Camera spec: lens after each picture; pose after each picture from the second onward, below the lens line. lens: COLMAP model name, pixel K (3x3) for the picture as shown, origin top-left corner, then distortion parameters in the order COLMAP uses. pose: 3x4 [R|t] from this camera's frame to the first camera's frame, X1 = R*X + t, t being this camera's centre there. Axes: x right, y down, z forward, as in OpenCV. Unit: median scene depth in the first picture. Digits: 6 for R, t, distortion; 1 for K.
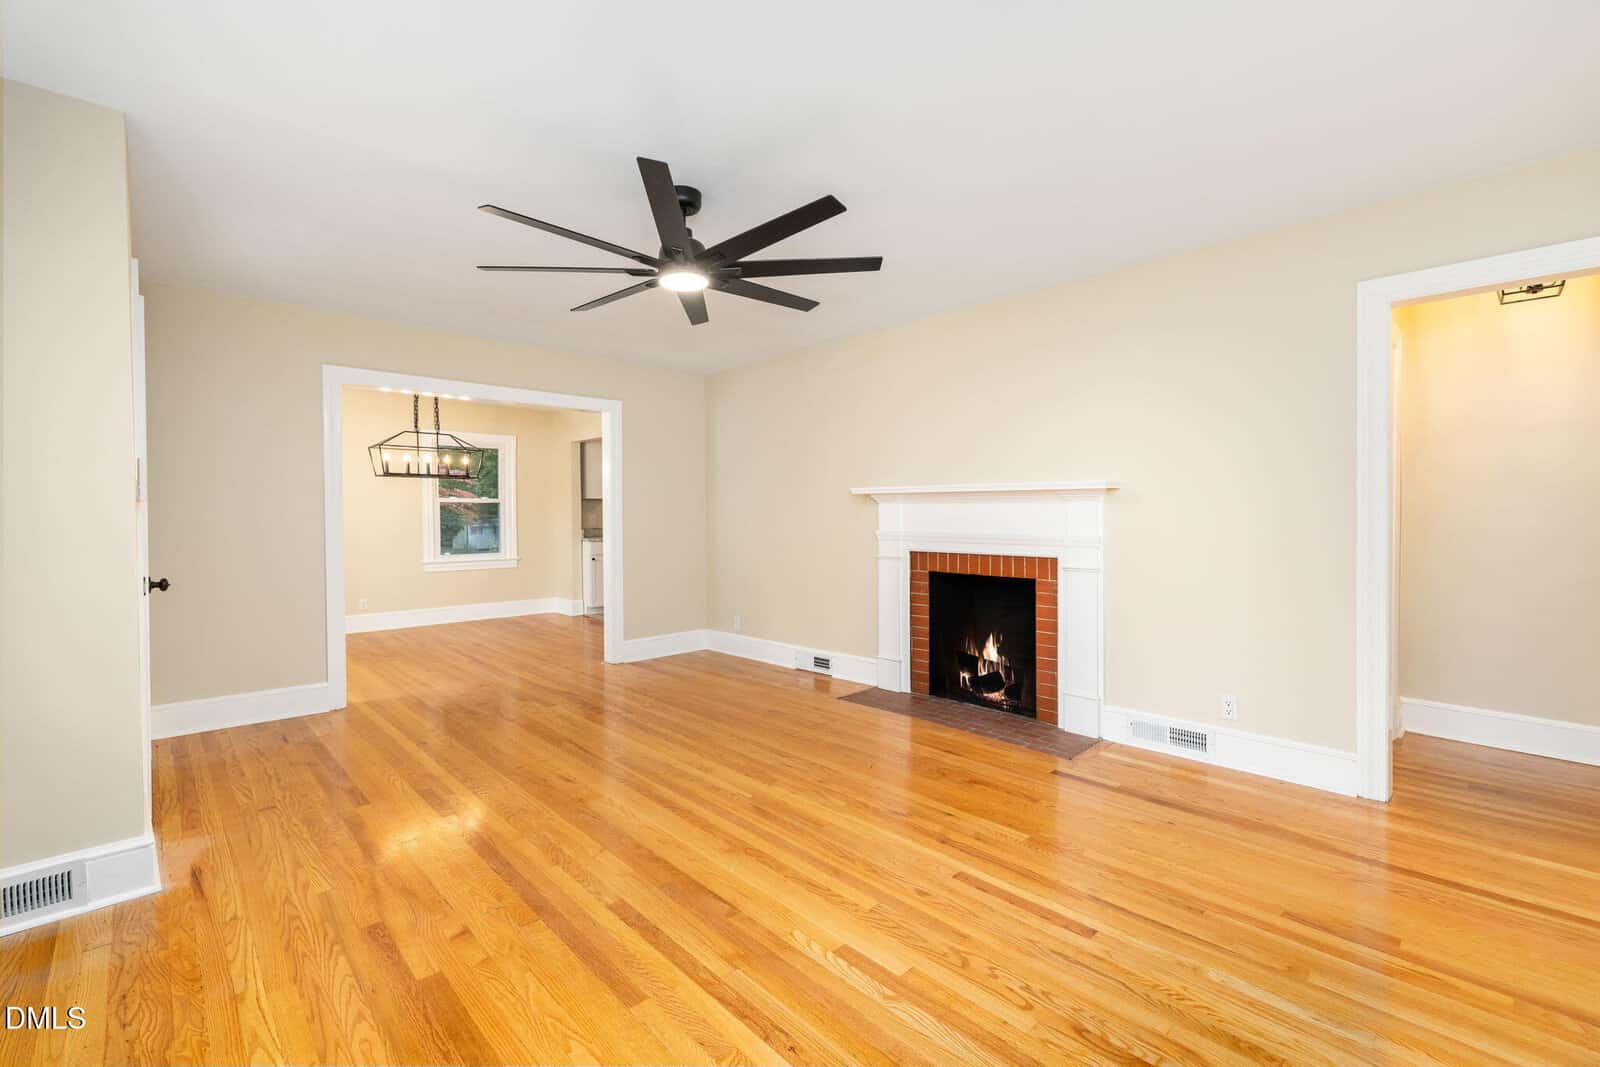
lens RADIAL K [[701.8, 0, 803.8], [0, 701.8, 516.6], [0, 0, 1]] dist [0.000432, -0.000218]
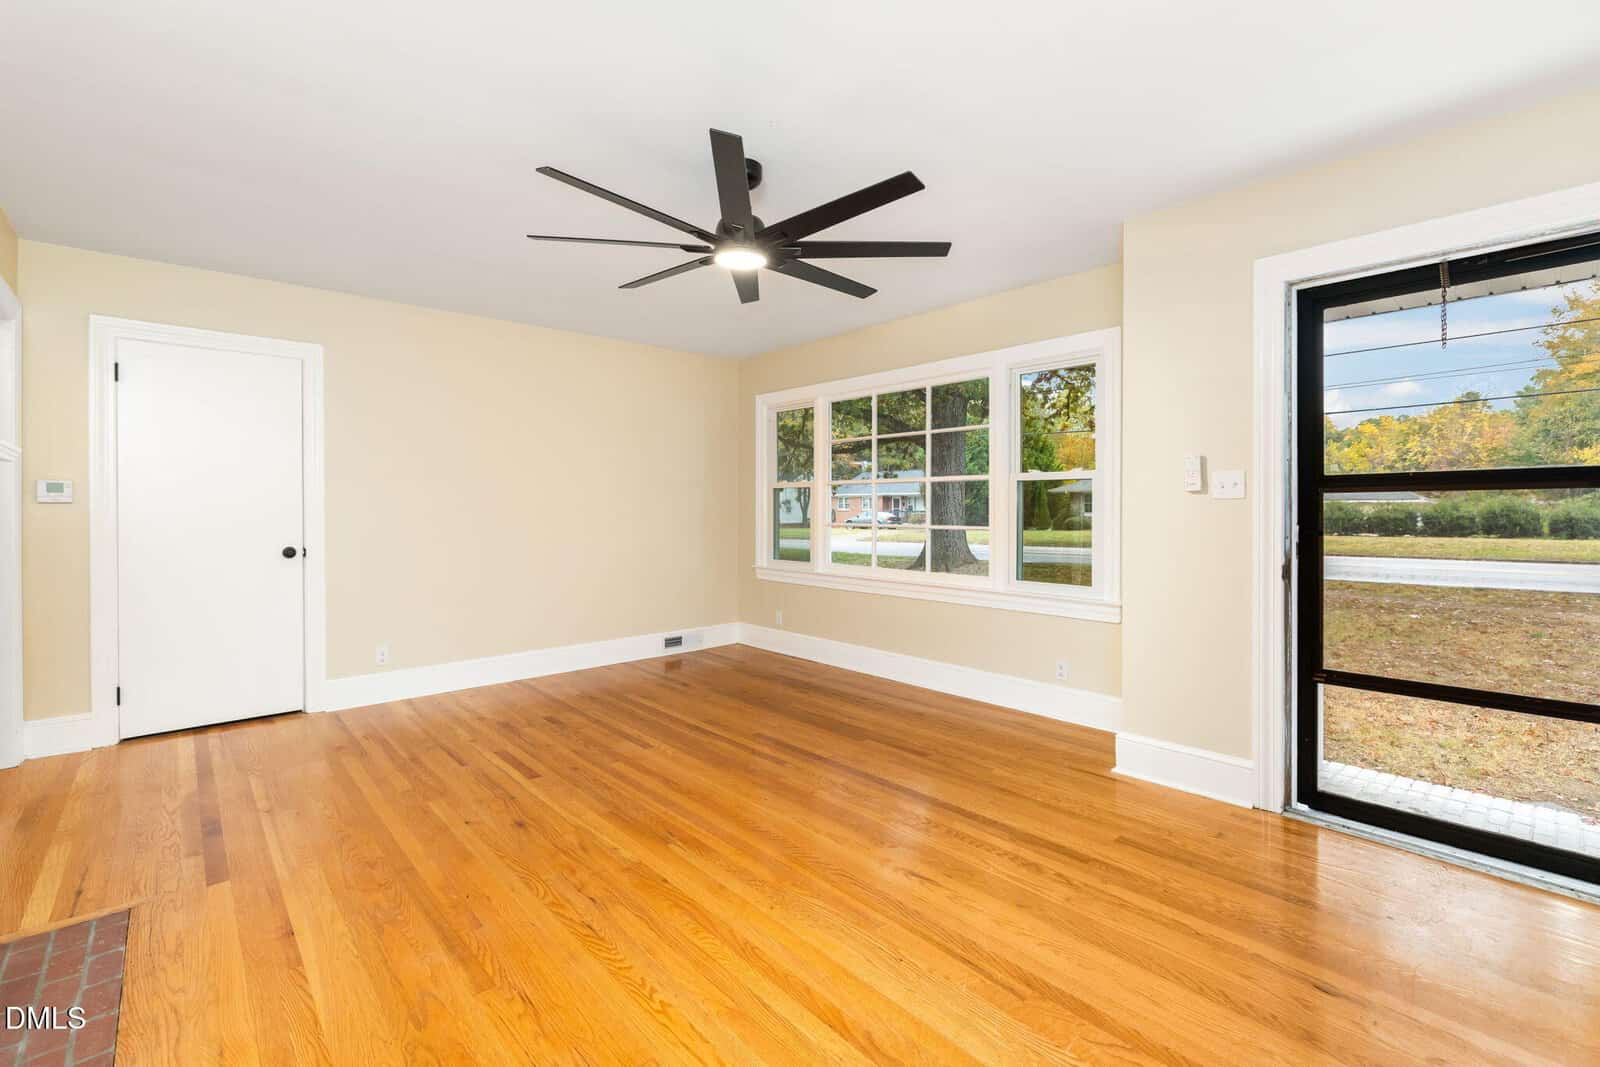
lens RADIAL K [[701.8, 0, 803.8], [0, 701.8, 516.6], [0, 0, 1]] dist [0.000432, -0.000218]
pose [[-0.999687, 0.005841, 0.024346, -0.336295], [0.006230, 0.999854, 0.015940, -0.002161], [-0.024249, 0.016087, -0.999577, 2.389776]]
